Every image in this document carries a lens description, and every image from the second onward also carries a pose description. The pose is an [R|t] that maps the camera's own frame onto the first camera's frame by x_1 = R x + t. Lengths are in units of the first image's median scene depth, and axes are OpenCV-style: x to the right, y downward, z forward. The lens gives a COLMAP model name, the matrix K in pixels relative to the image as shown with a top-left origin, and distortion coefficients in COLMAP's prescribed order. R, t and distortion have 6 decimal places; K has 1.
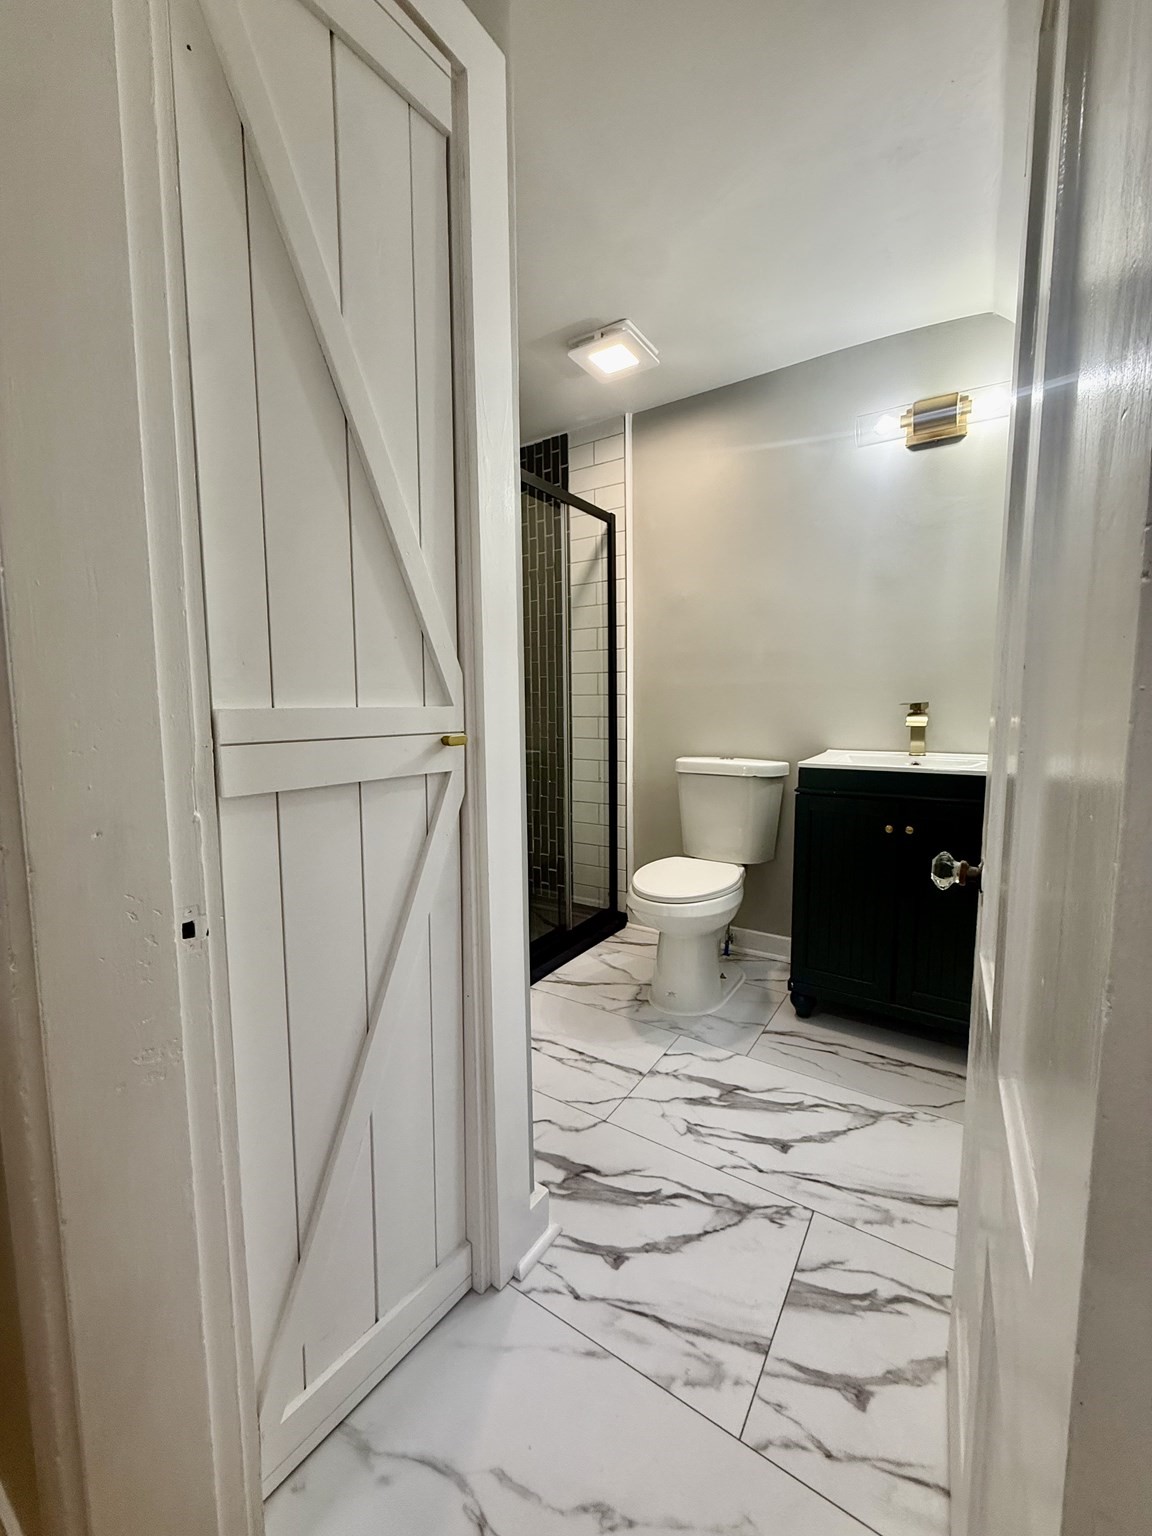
lens RADIAL K [[619.9, 0, 571.6], [0, 619.9, 761.4], [0, 0, 1]] dist [-0.002797, -0.000143]
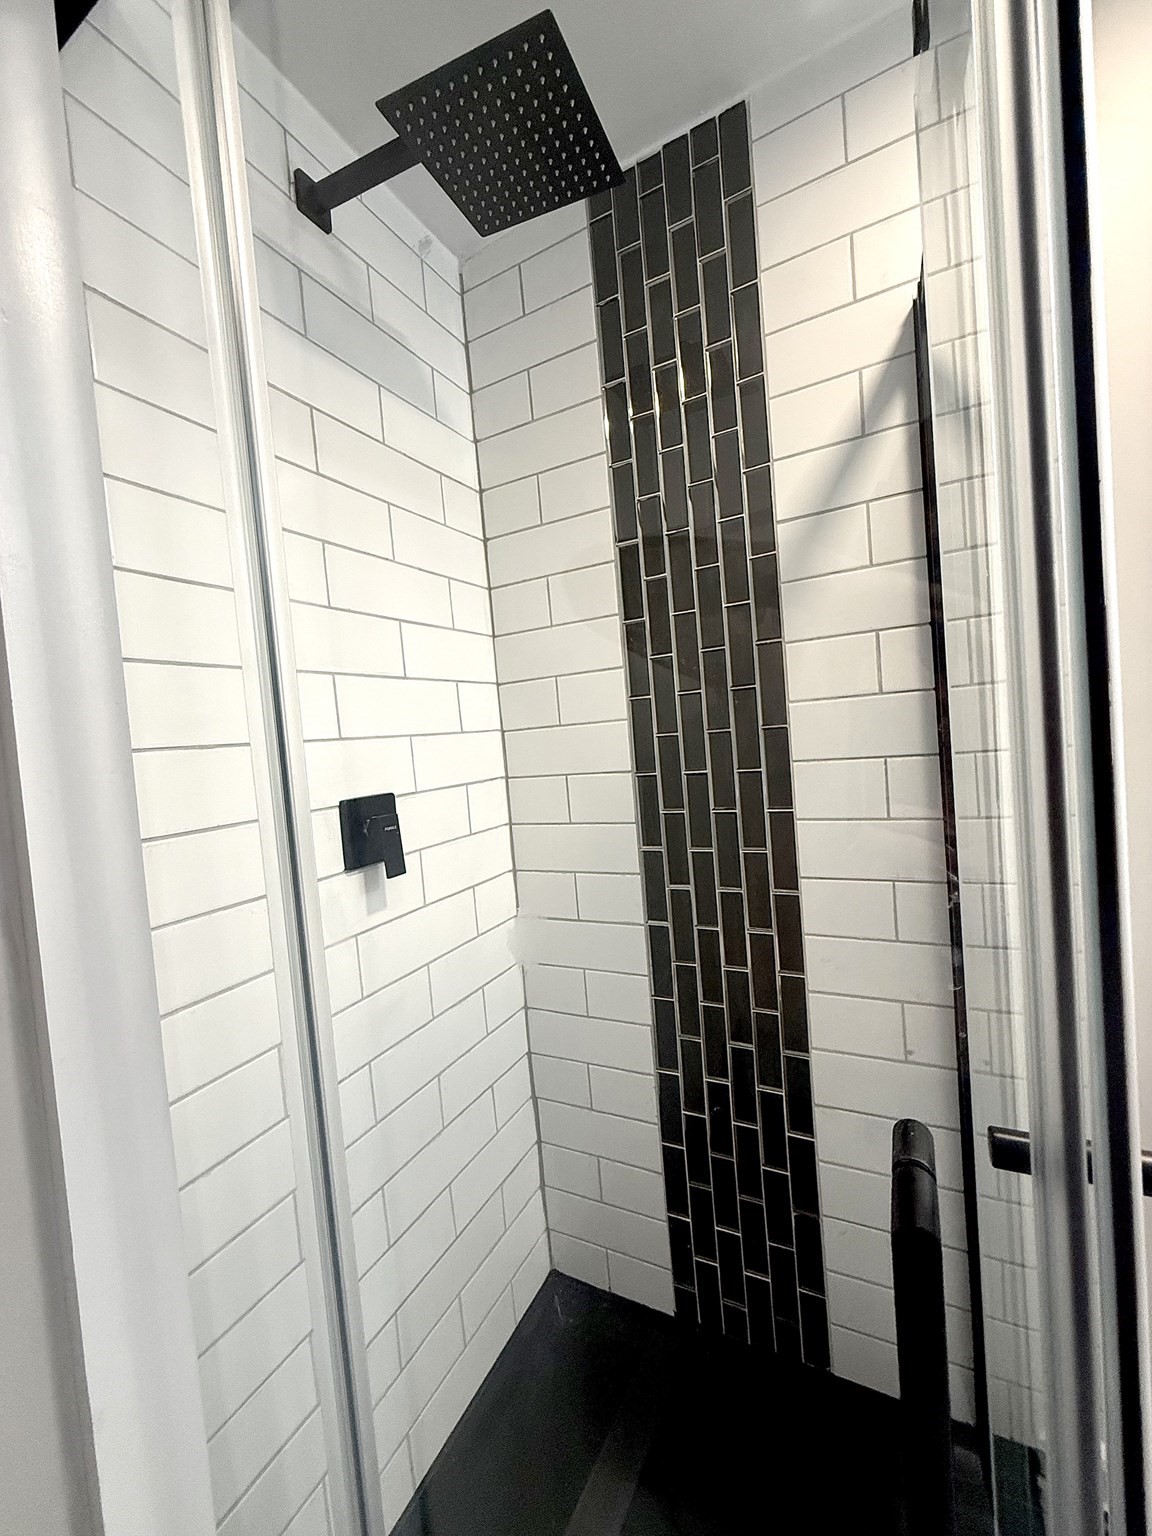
lens RADIAL K [[619.9, 0, 577.5], [0, 619.9, 773.4], [0, 0, 1]] dist [-0.002797, -0.000143]
pose [[0.990127, -0.079167, 0.115680, -0.173561], [0.086147, 0.994671, -0.056635, -0.129471], [-0.110580, 0.066041, 0.991671, 0.676409]]
